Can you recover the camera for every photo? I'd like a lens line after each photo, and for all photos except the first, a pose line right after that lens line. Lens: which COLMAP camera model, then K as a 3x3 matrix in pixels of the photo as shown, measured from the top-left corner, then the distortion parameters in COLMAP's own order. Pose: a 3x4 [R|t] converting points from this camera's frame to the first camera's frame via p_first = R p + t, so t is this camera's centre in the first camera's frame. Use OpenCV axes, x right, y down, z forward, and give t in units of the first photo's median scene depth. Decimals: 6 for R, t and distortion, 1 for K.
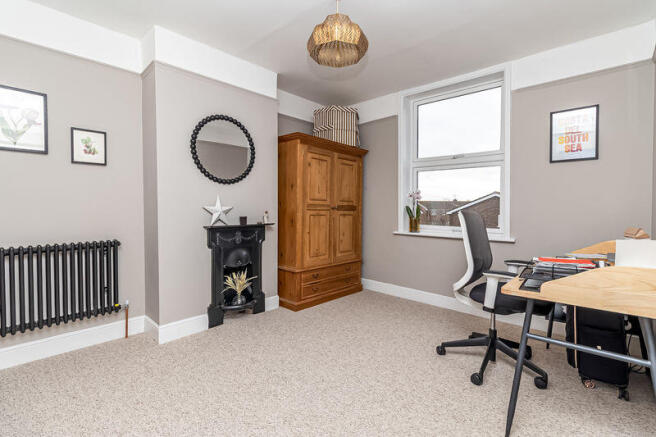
lens RADIAL K [[297.3, 0, 327.9], [0, 297.3, 215.1], [0, 0, 1]] dist [0.004904, 0.000214]
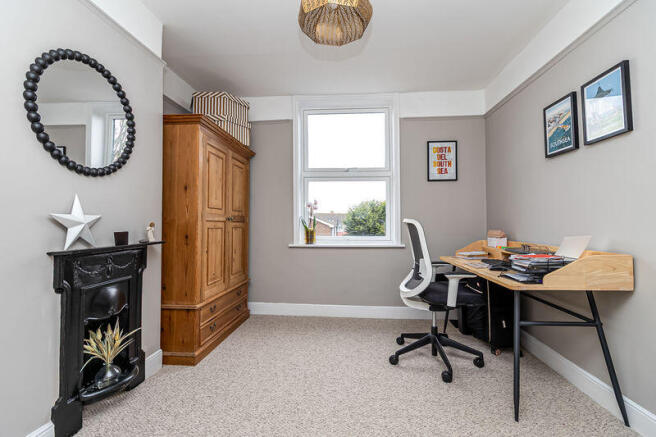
lens RADIAL K [[297.3, 0, 324.8], [0, 297.3, 217.1], [0, 0, 1]] dist [0.004904, 0.000214]
pose [[0.794873, 0.001133, 0.606775, -0.297143], [0.024278, 0.999138, -0.033670, 0.005104], [-0.606290, 0.041494, 0.794160, 0.243602]]
